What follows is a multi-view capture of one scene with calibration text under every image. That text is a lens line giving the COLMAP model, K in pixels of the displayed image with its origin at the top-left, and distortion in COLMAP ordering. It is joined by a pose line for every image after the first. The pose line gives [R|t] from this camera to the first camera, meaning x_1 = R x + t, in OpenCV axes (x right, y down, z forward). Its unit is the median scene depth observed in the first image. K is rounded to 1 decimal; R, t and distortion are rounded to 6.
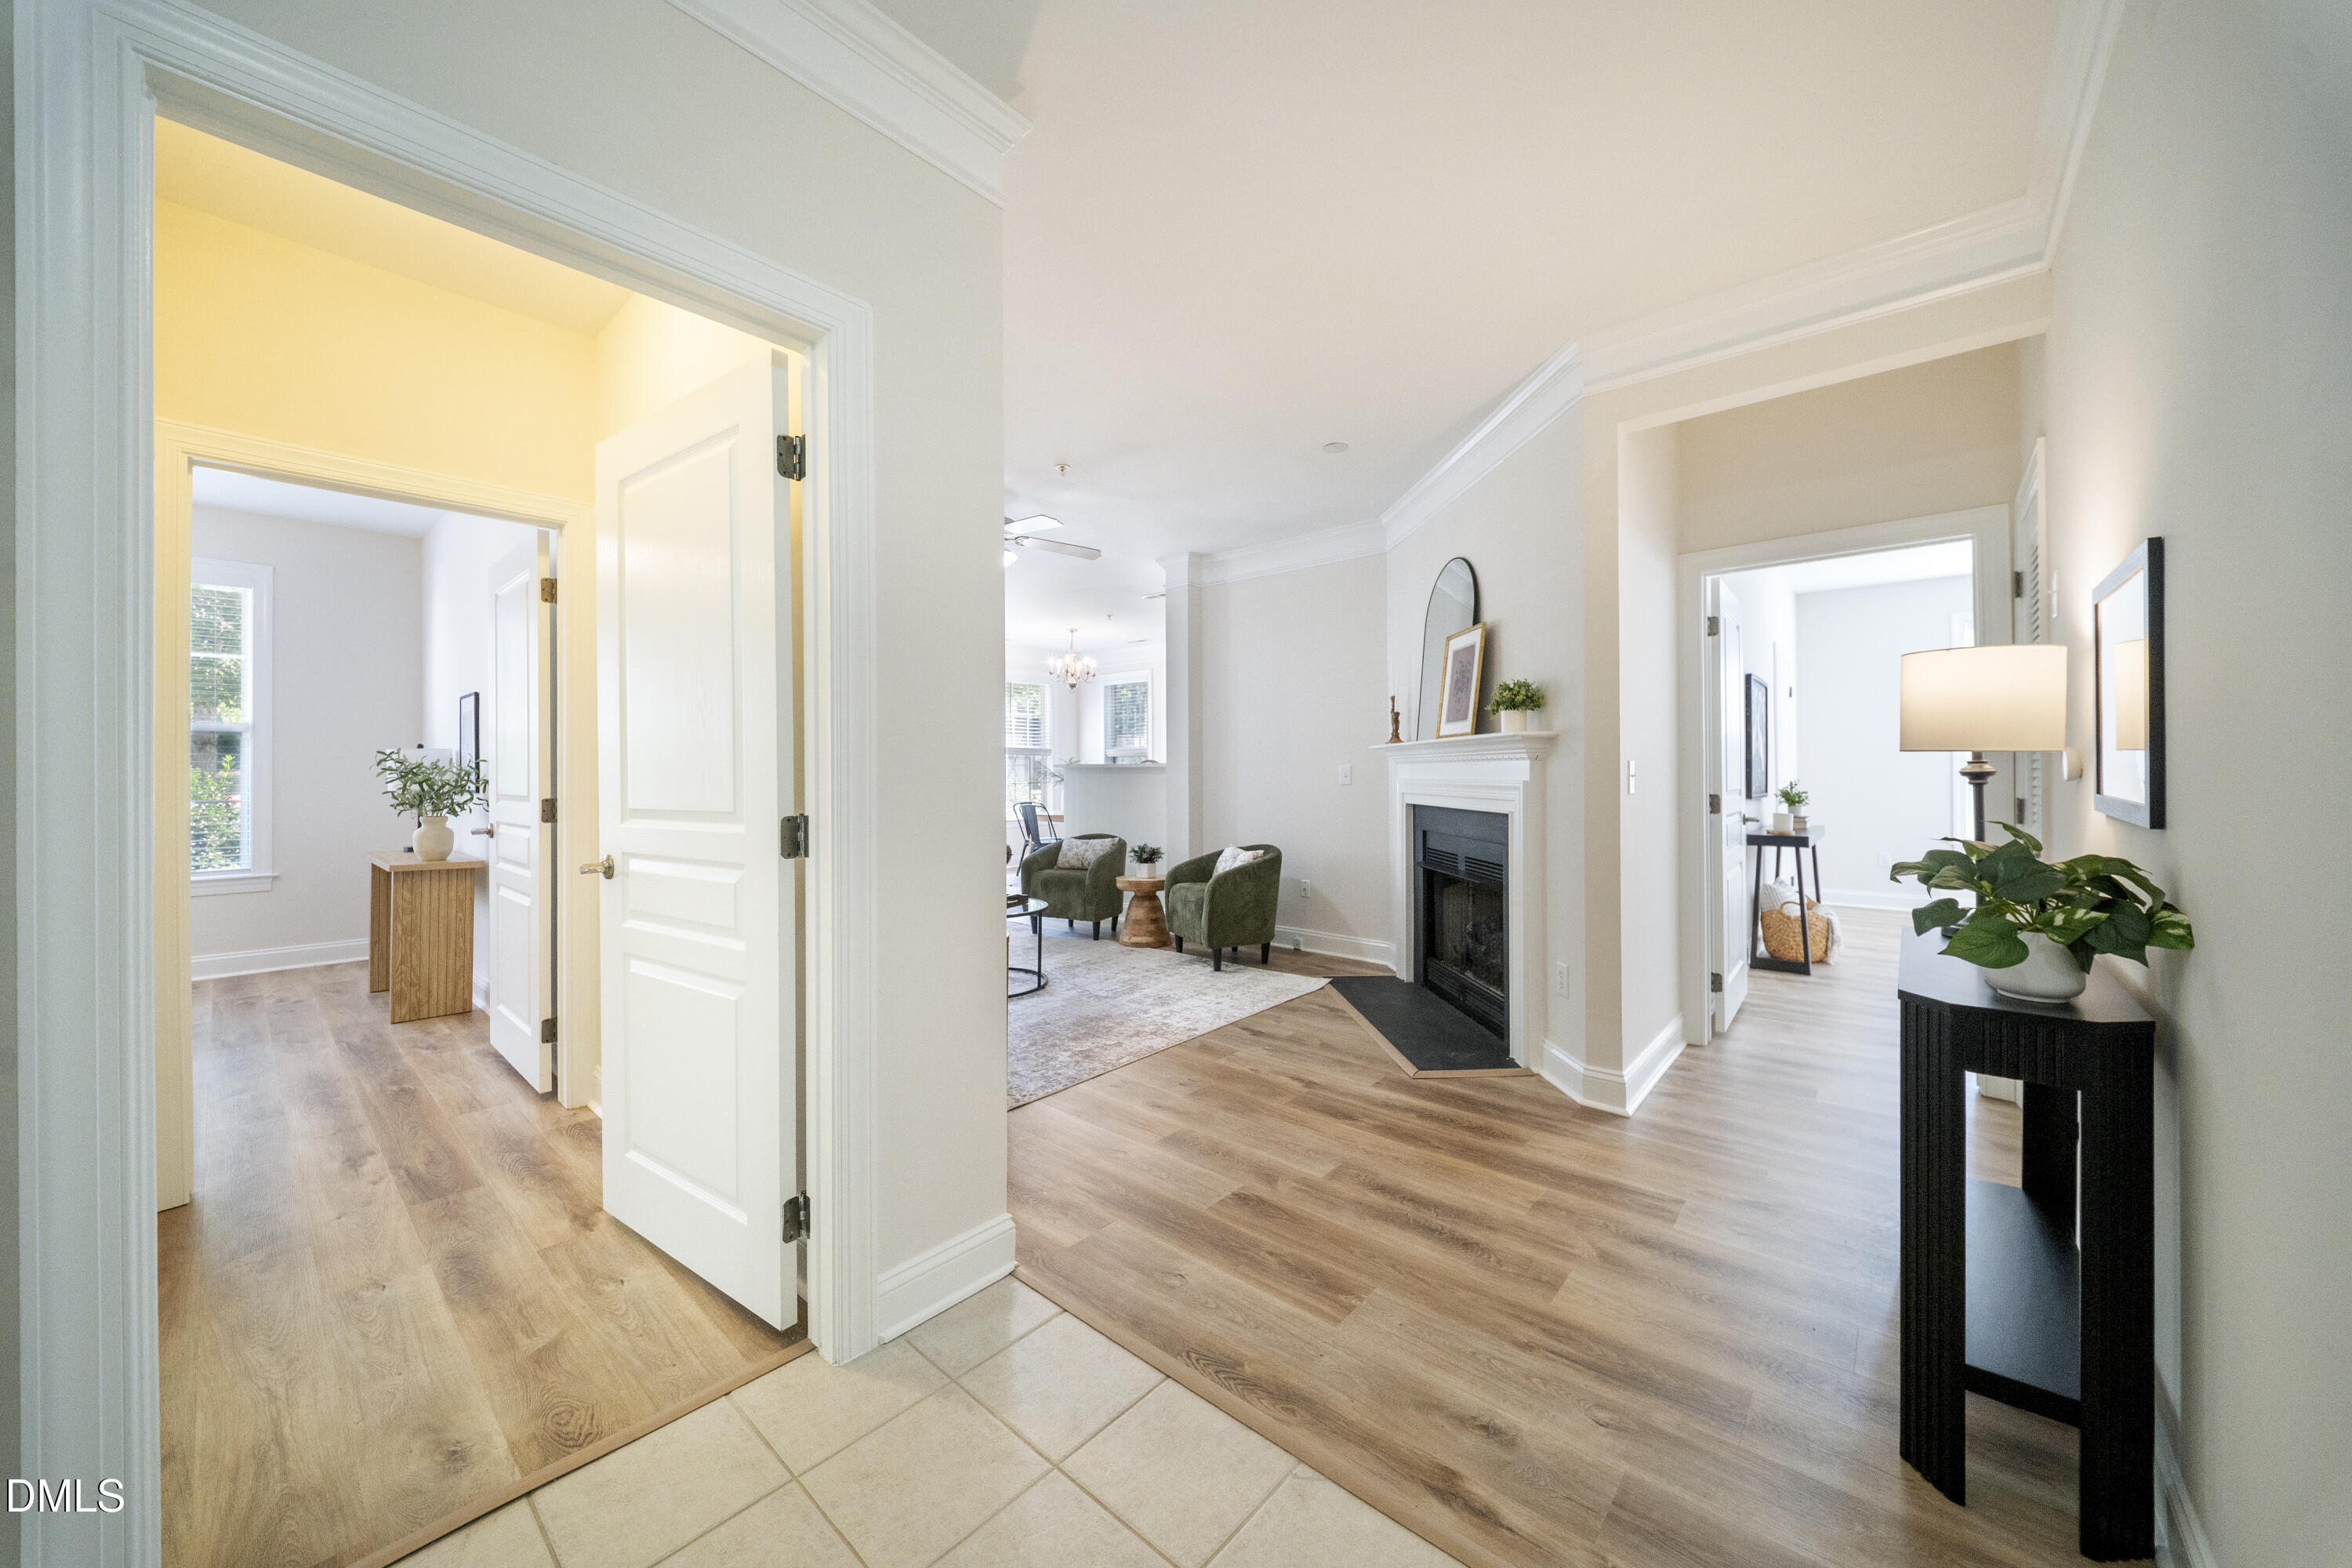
lens RADIAL K [[843.7, 0, 1176.5], [0, 843.7, 777.2], [0, 0, 1]] dist [-0.000602, -0.000172]
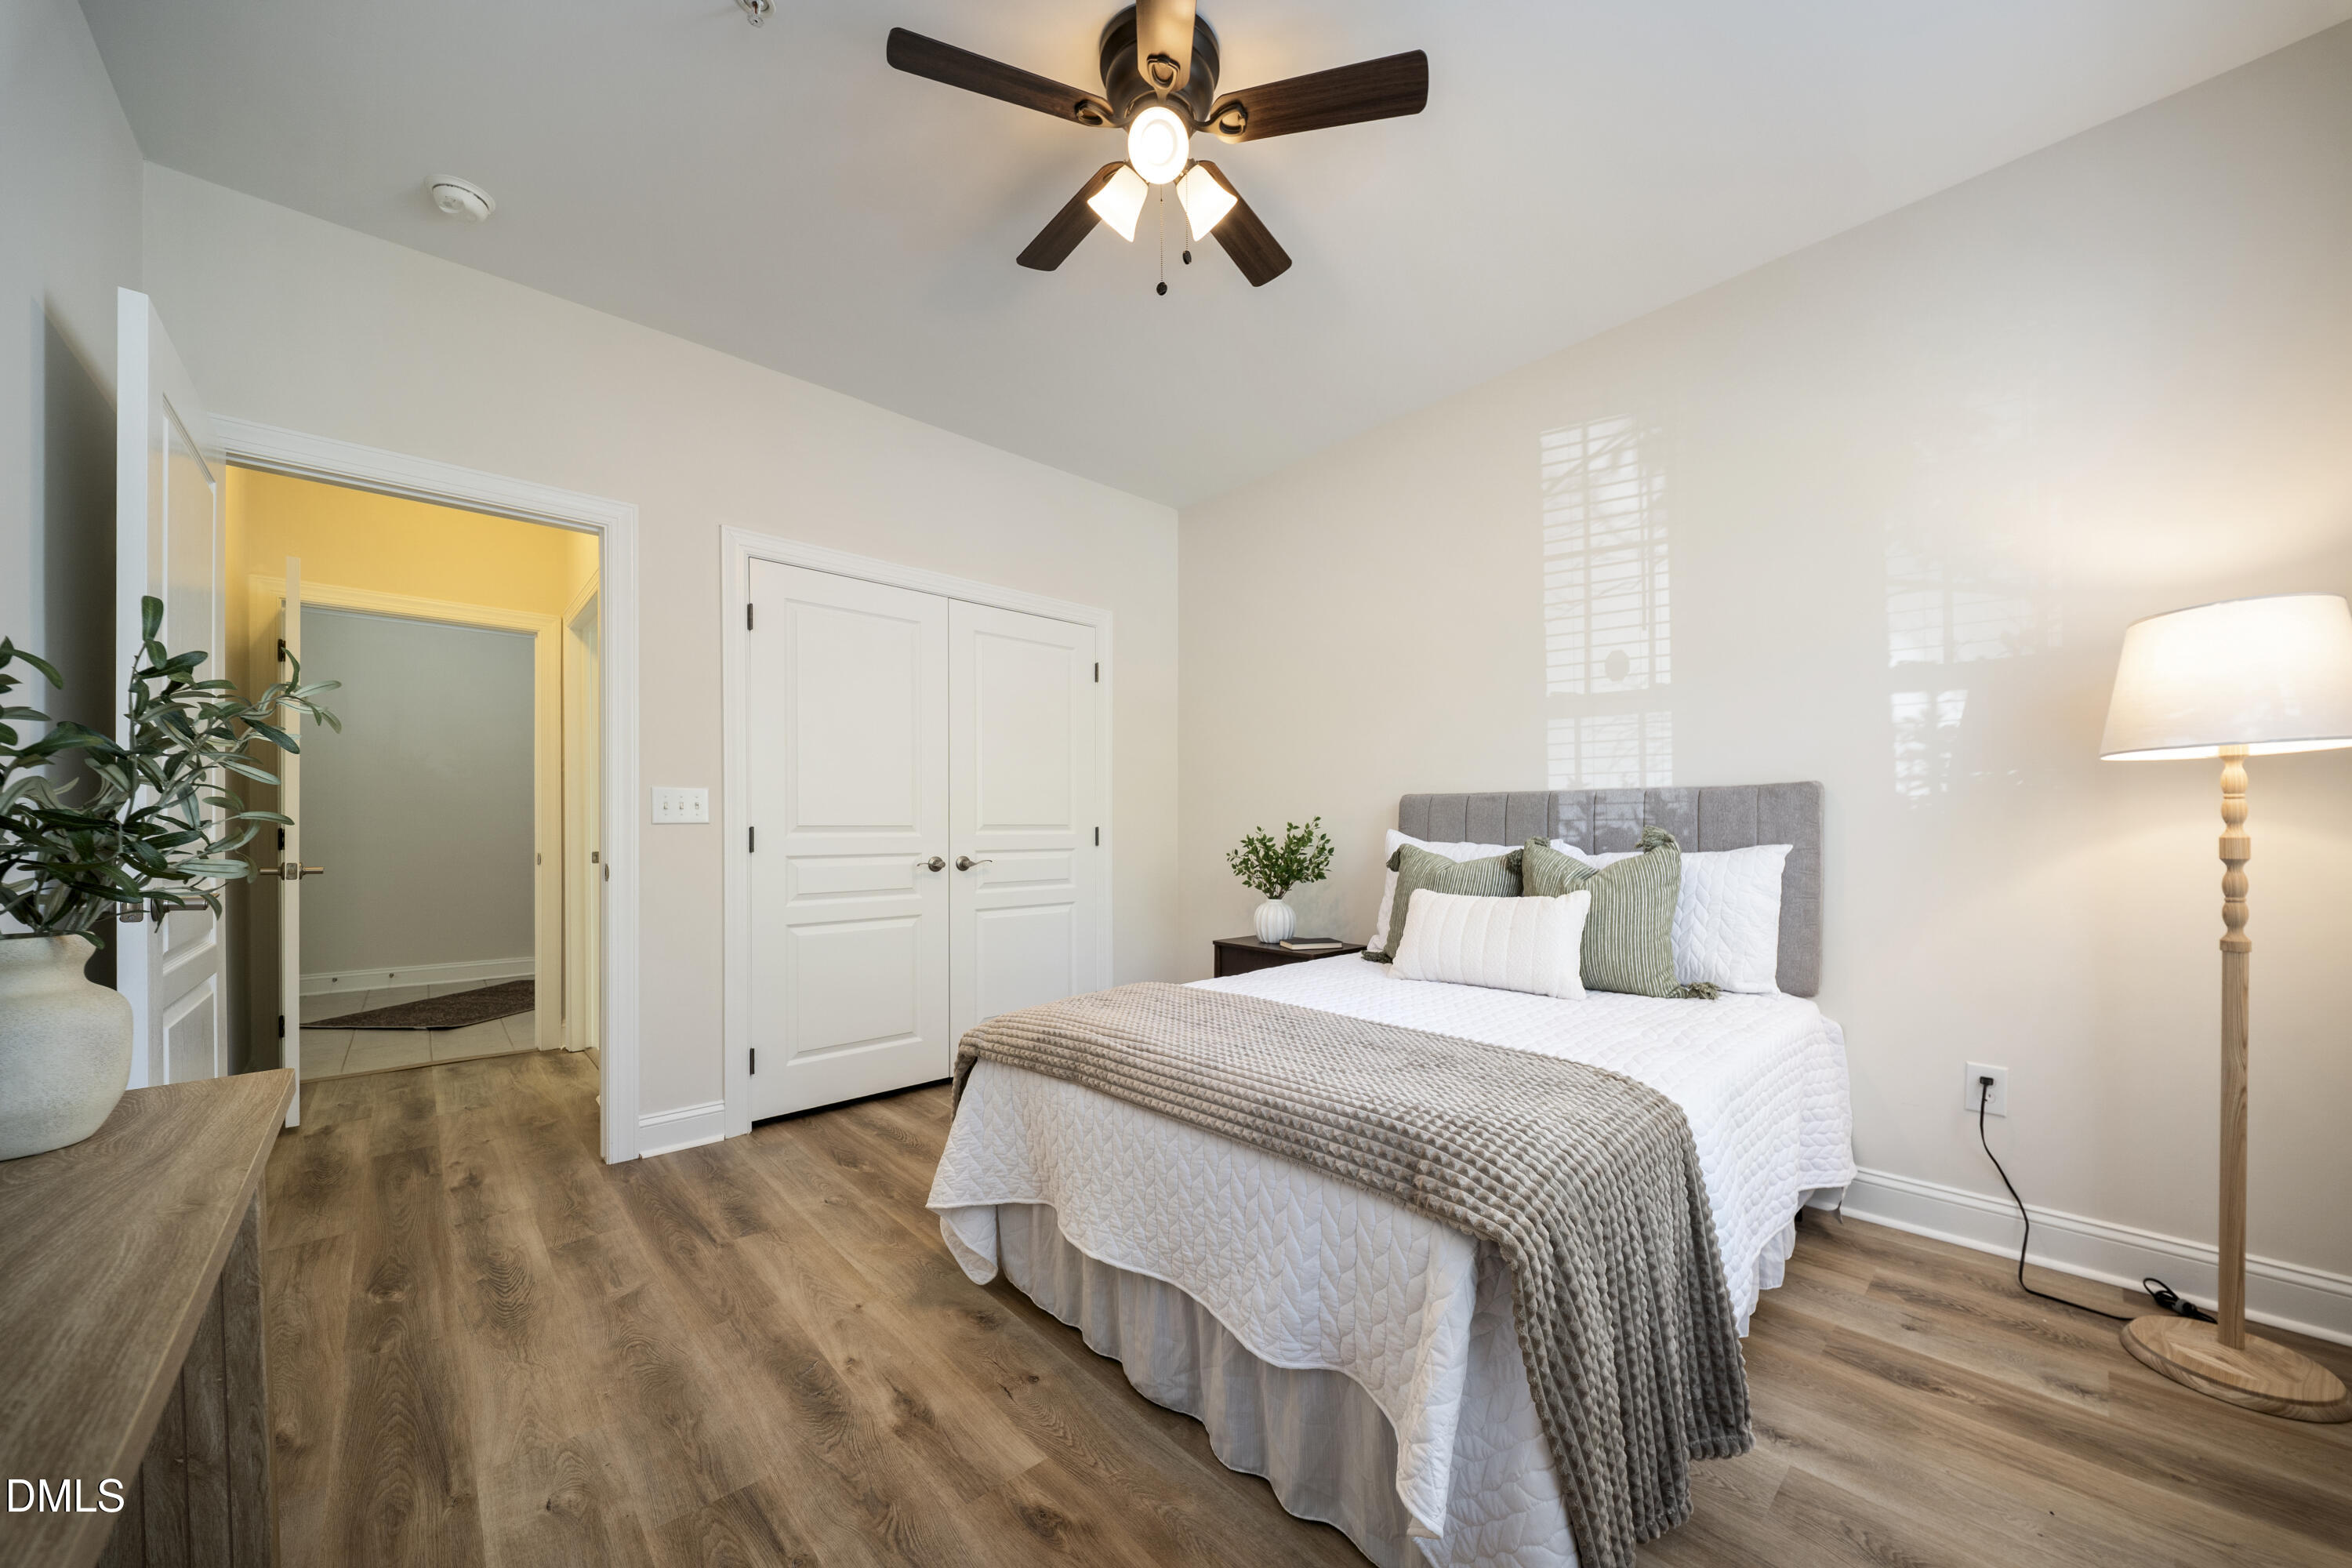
lens RADIAL K [[830.5, 0, 1180.4], [0, 830.5, 827.5], [0, 0, 1]] dist [0.021101, -0.000002]
pose [[-0.994556, 0.012451, 0.103458, -1.226519], [0.012725, 0.999917, 0.001987, 0.016818], [-0.103424, 0.003293, -0.994632, 1.218548]]
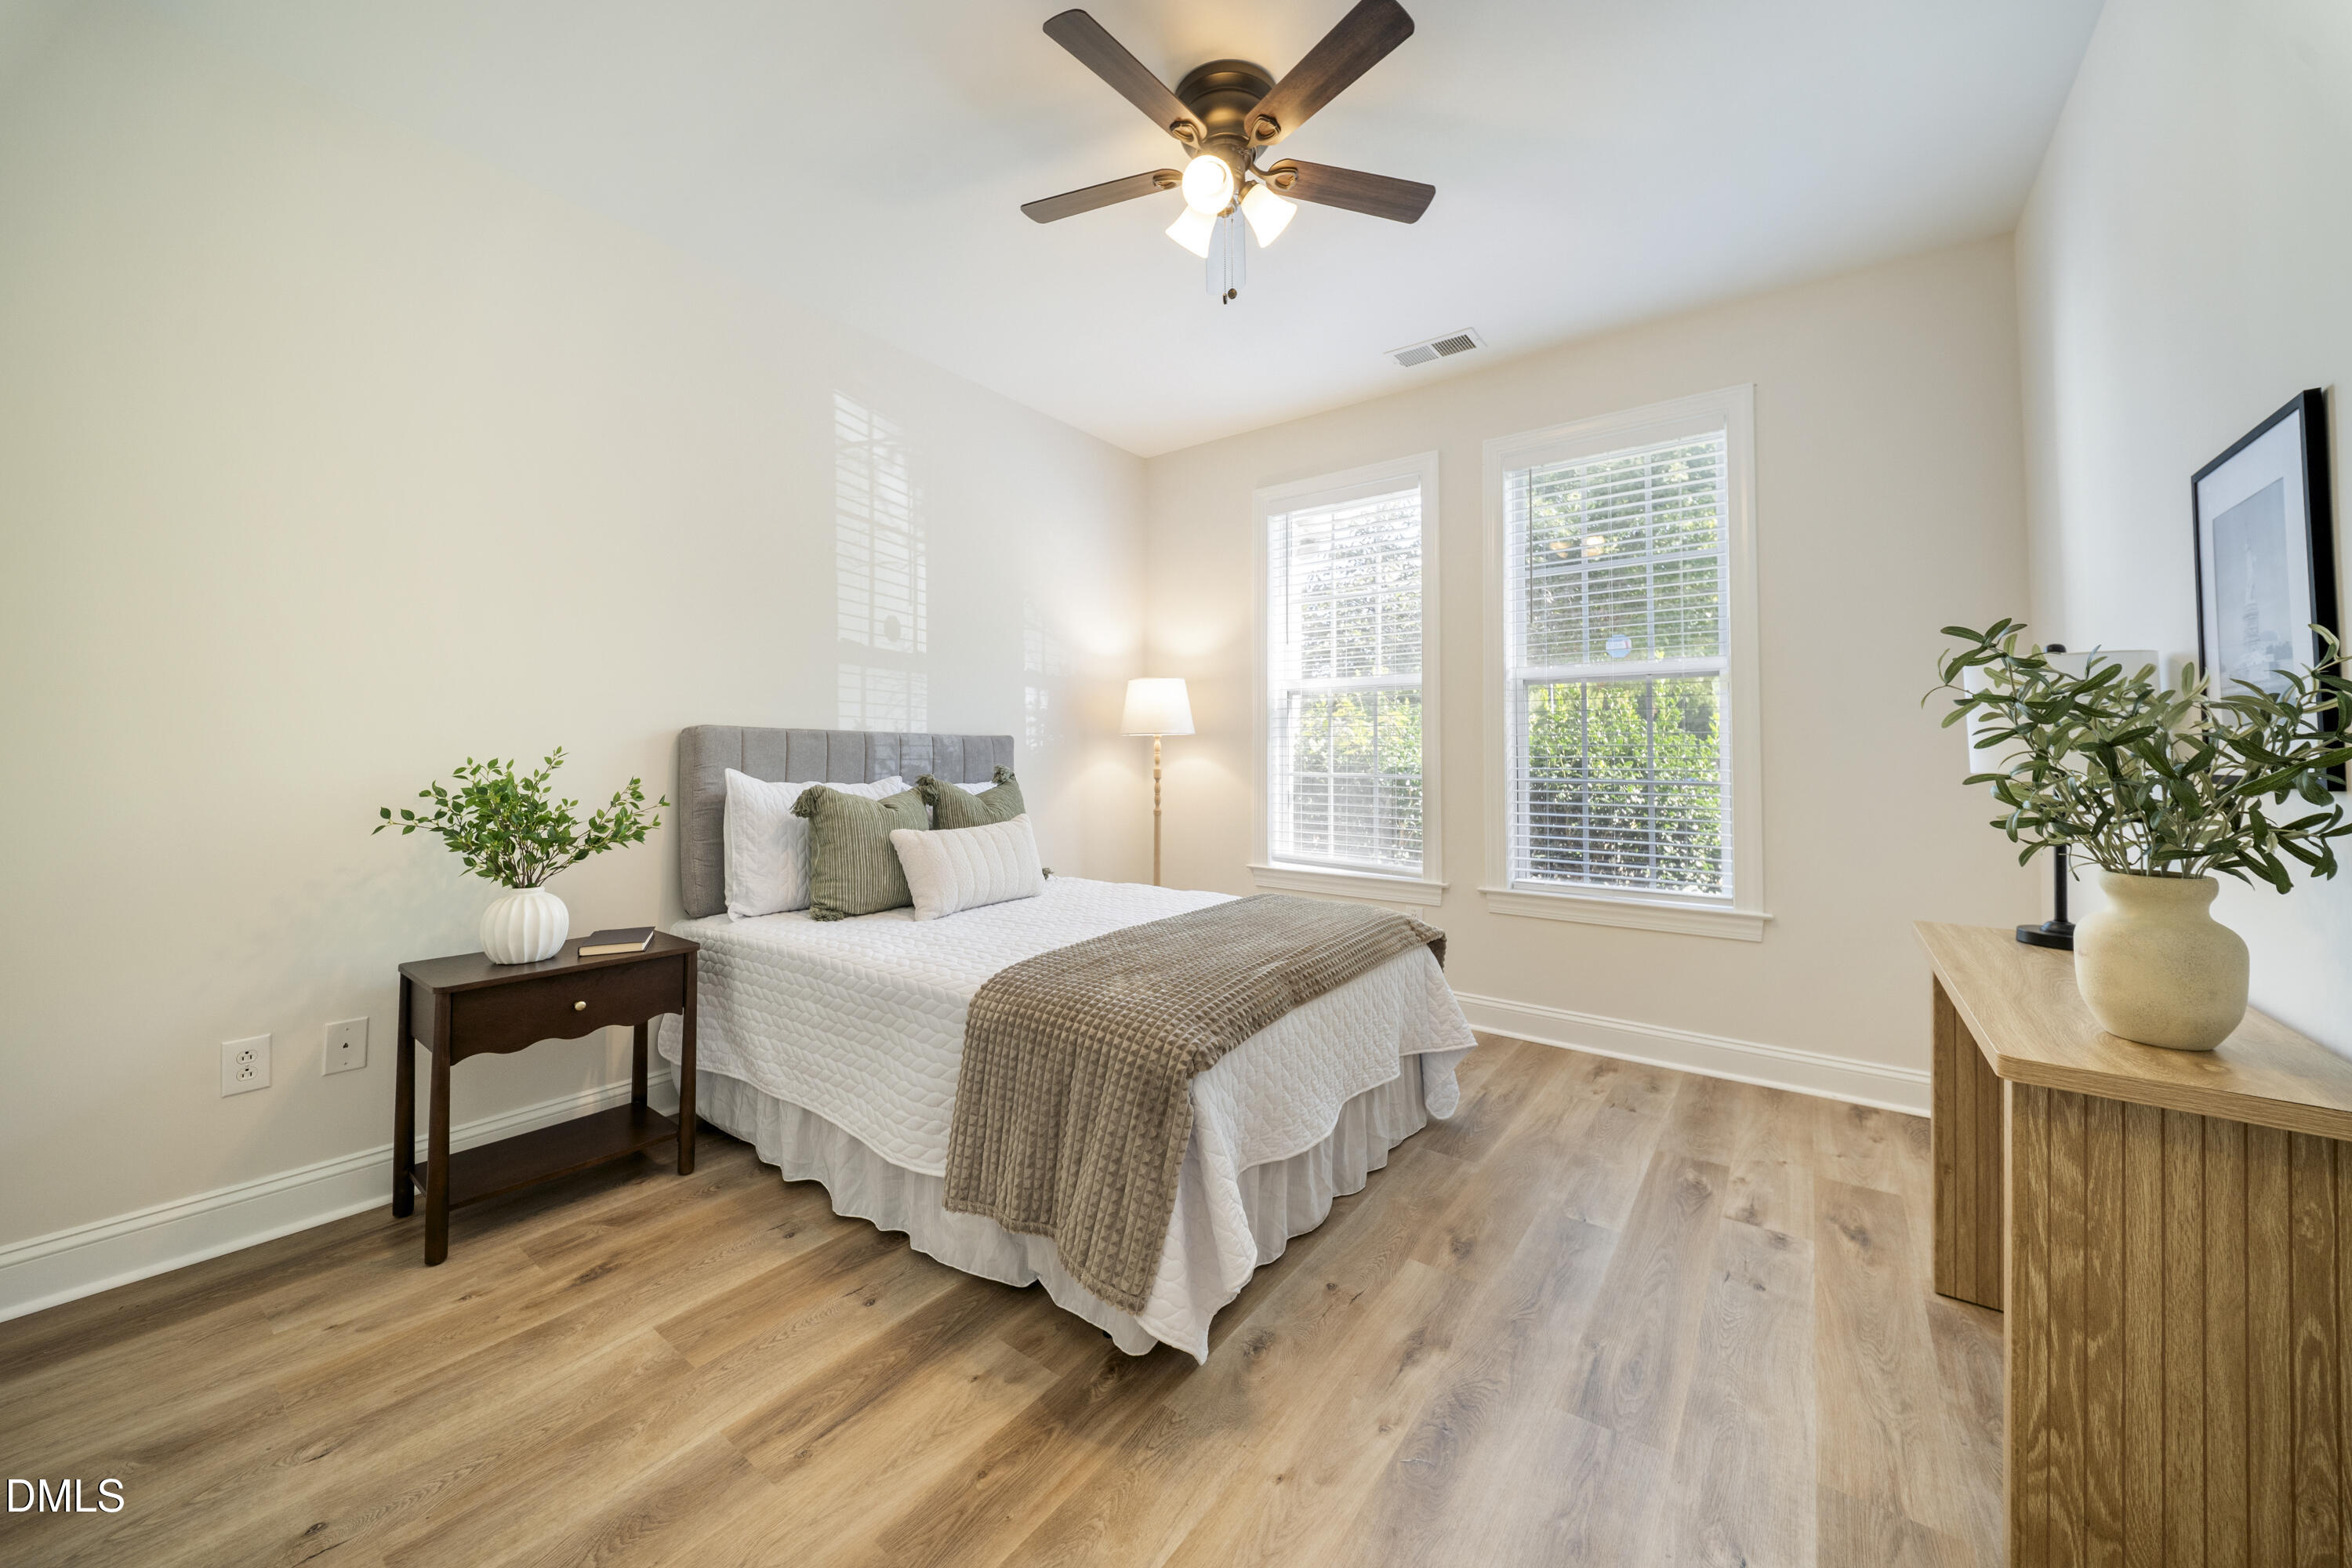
lens RADIAL K [[845.3, 0, 1180.7], [0, 845.3, 726.0], [0, 0, 1]] dist [0.000113, -0.000009]
pose [[0.083914, -0.032378, -0.995947, -0.669236], [-0.003468, 0.999456, -0.032785, 0.010115], [0.996467, 0.006205, 0.083756, 0.702654]]
